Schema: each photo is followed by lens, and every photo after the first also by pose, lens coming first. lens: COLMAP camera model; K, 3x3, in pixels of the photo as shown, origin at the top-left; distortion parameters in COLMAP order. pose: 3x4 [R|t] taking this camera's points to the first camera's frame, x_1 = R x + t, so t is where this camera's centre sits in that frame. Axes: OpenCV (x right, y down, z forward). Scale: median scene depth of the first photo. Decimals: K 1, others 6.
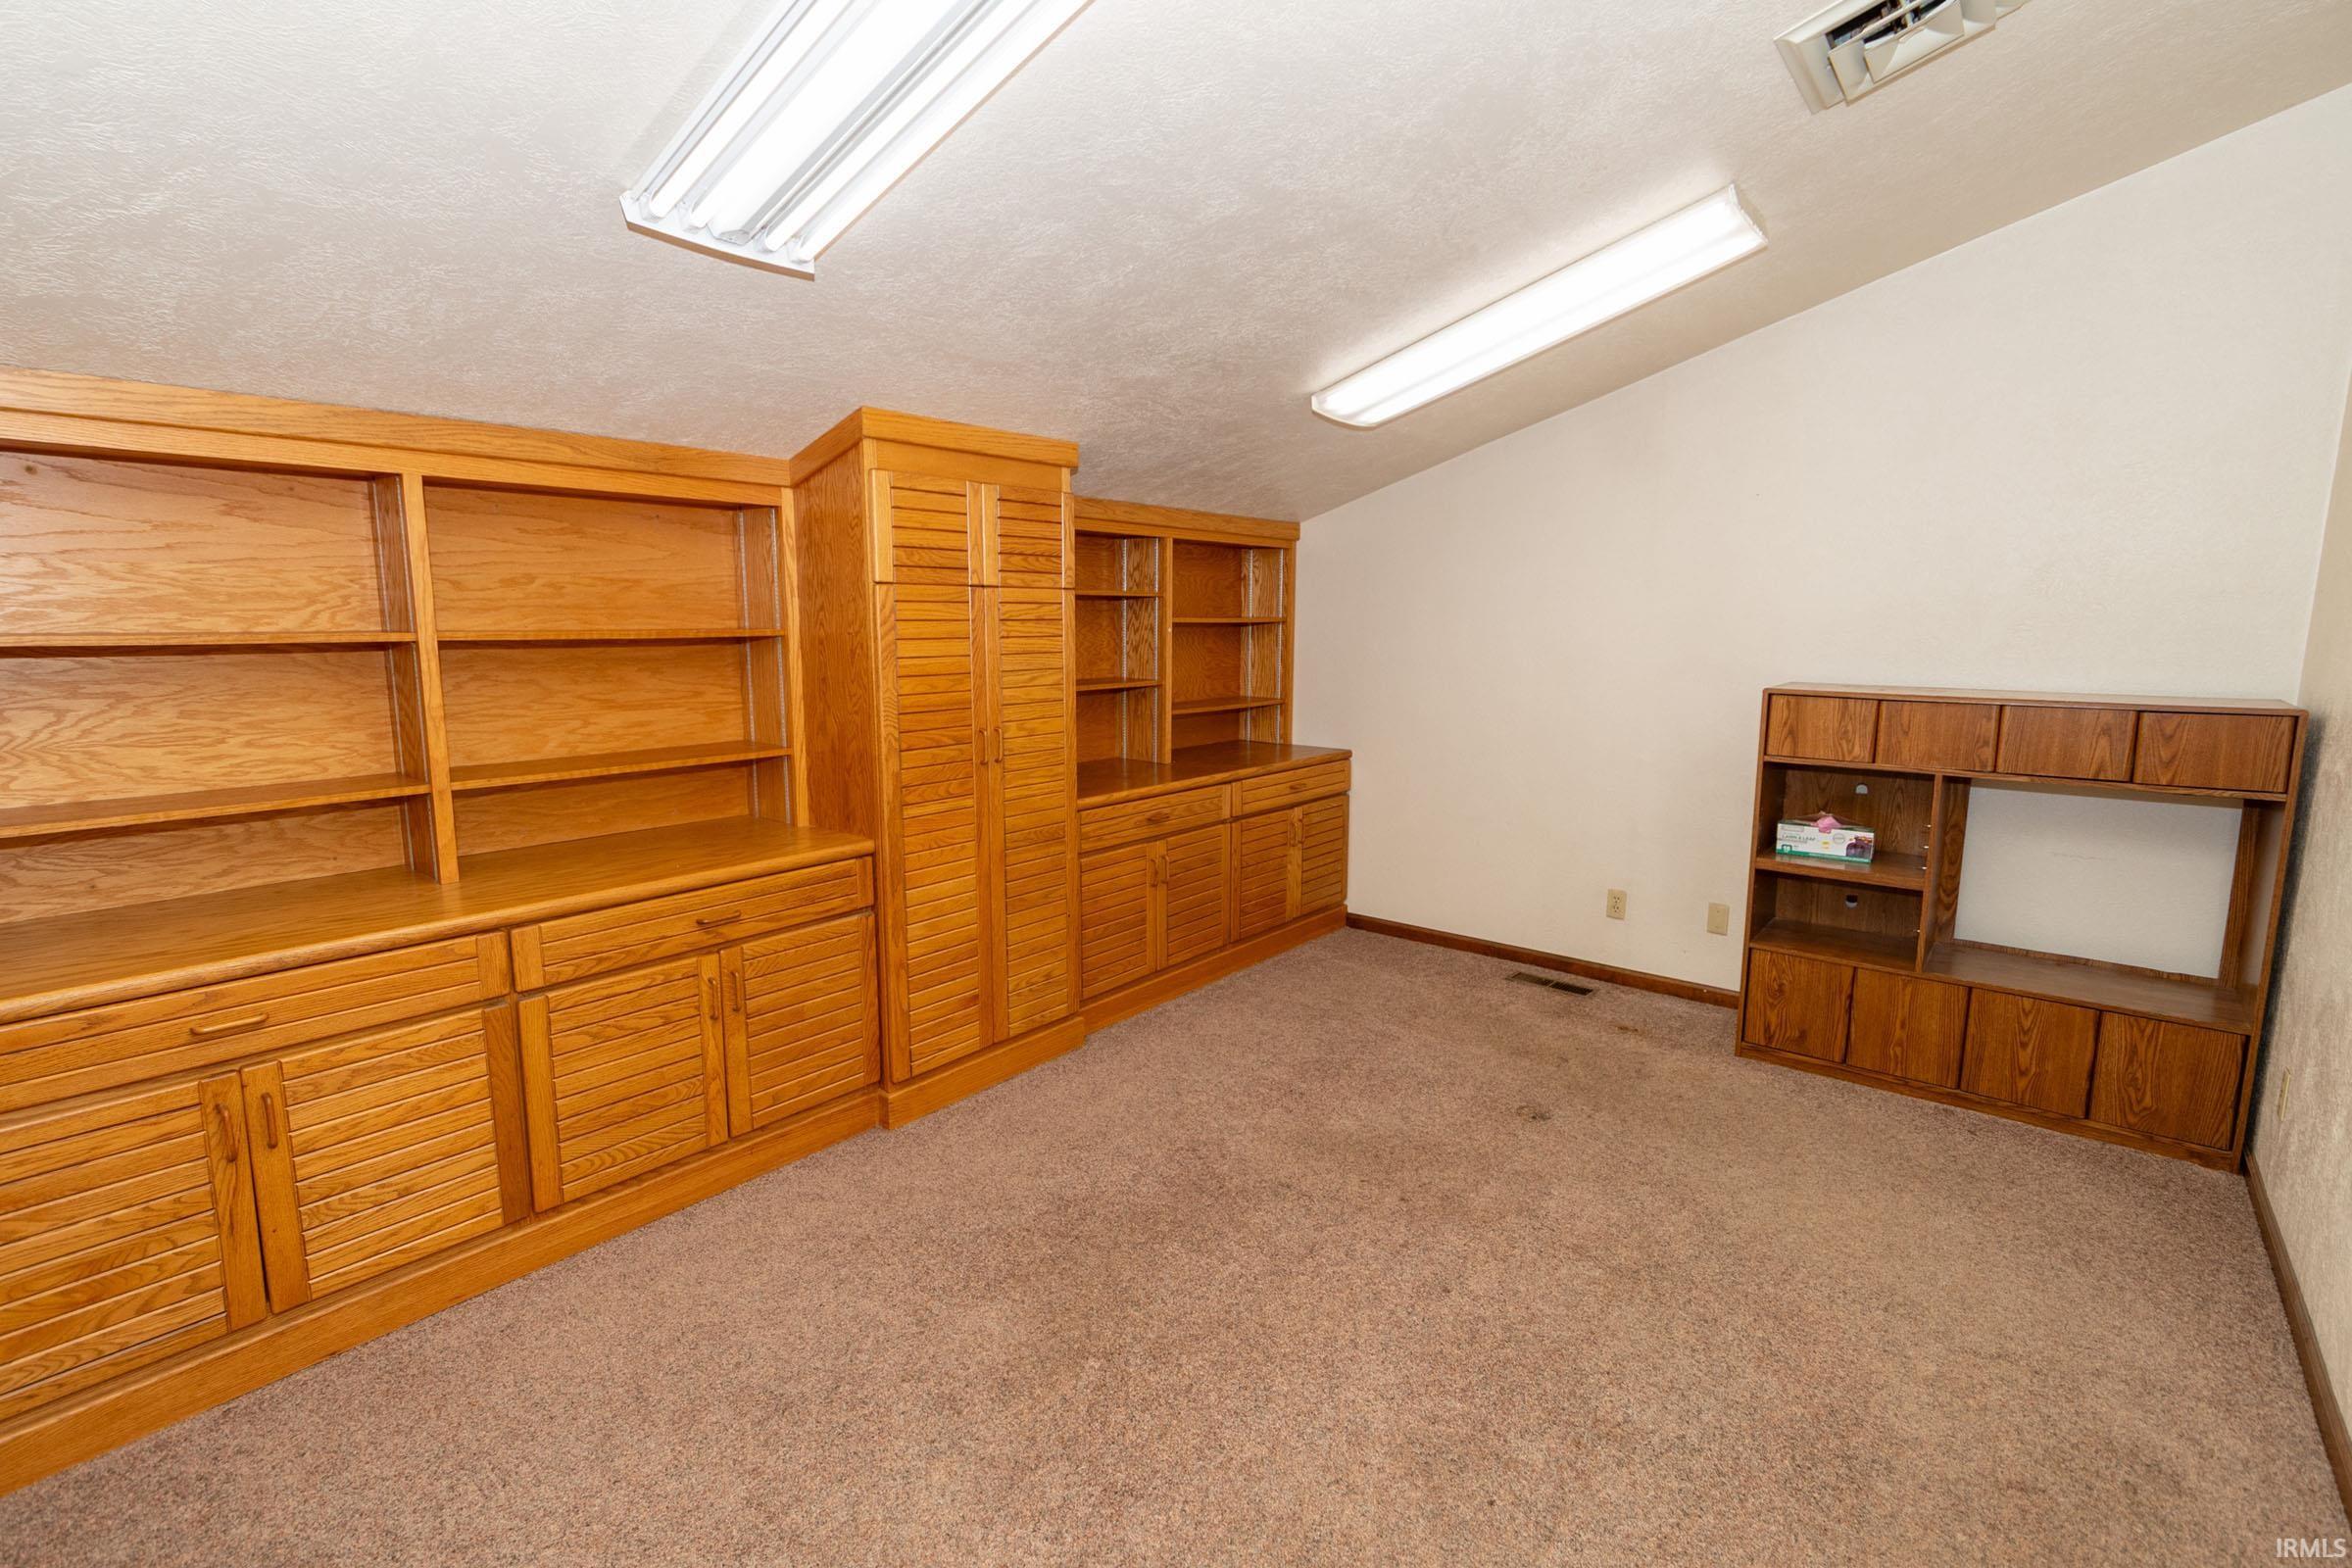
lens RADIAL K [[1046.7, 0, 1177.0], [0, 1046.7, 778.0], [0, 0, 1]] dist [0.002034, -0.001558]
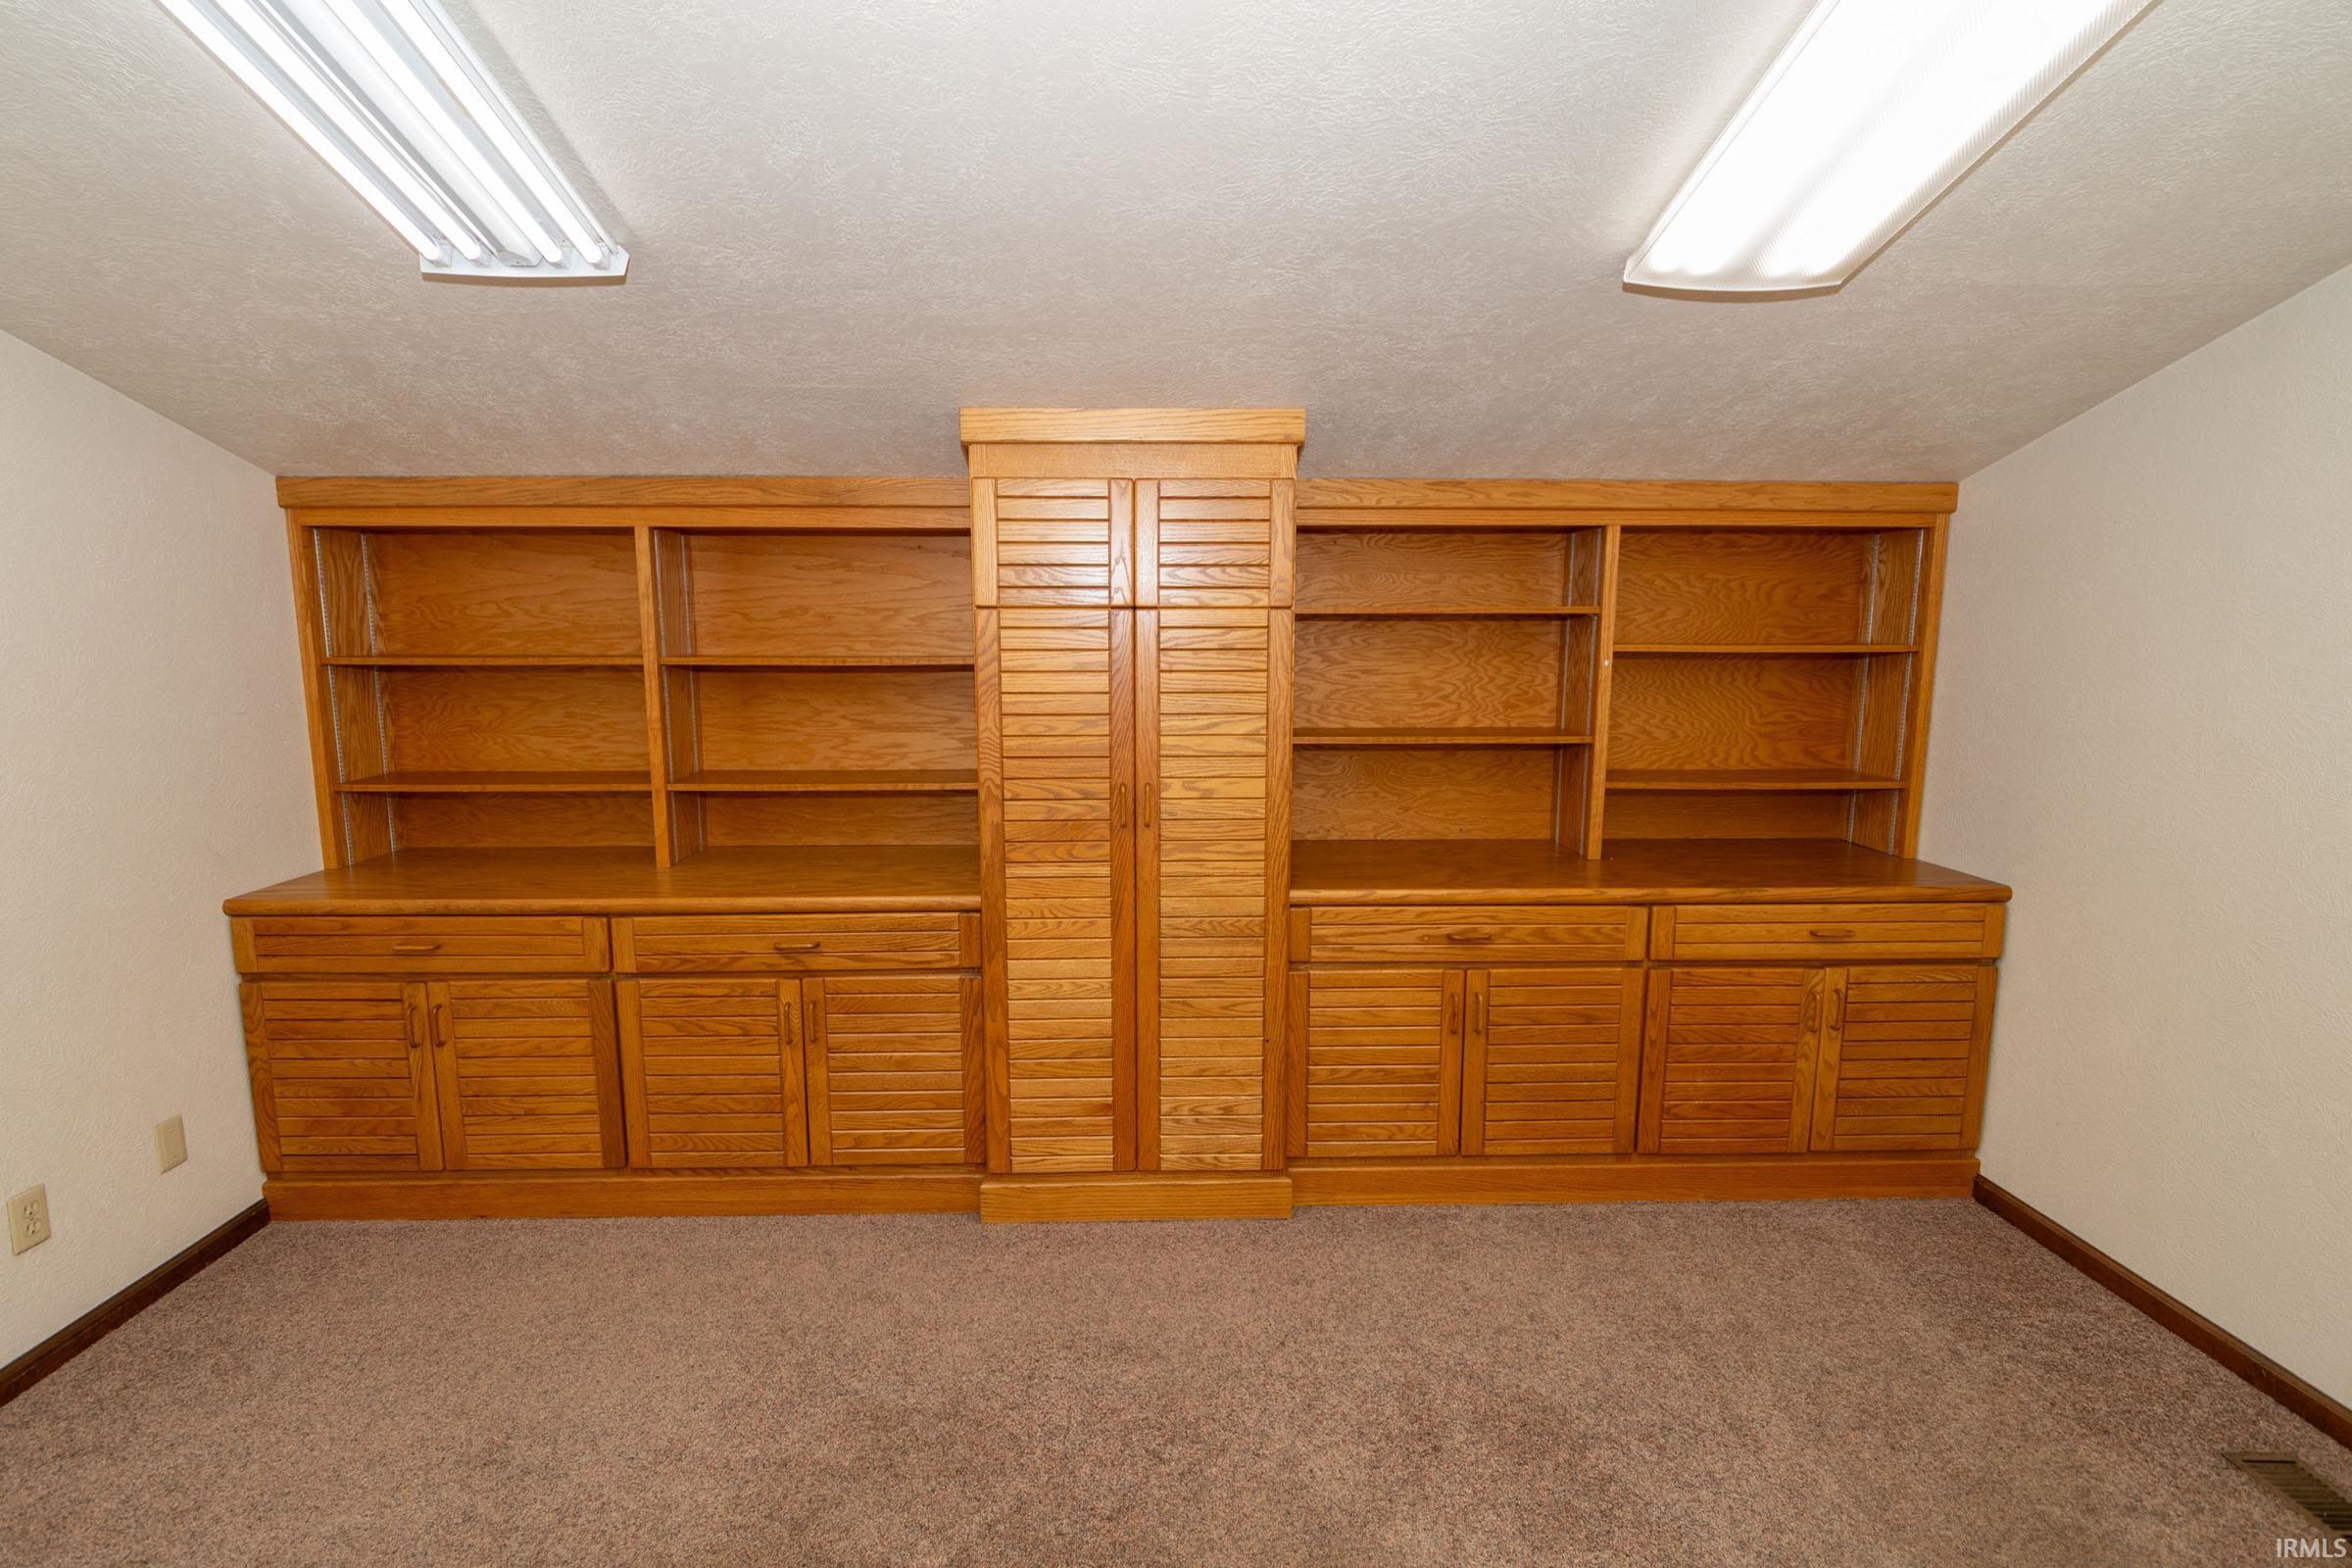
lens RADIAL K [[1046.7, 0, 1174.9], [0, 1046.7, 777.7], [0, 0, 1]] dist [0.002034, -0.001558]
pose [[0.665690, 0.100536, -0.739425, 0.450771], [-0.112912, 0.993045, 0.033367, -0.085481], [0.737637, 0.061278, 0.672411, 0.500104]]
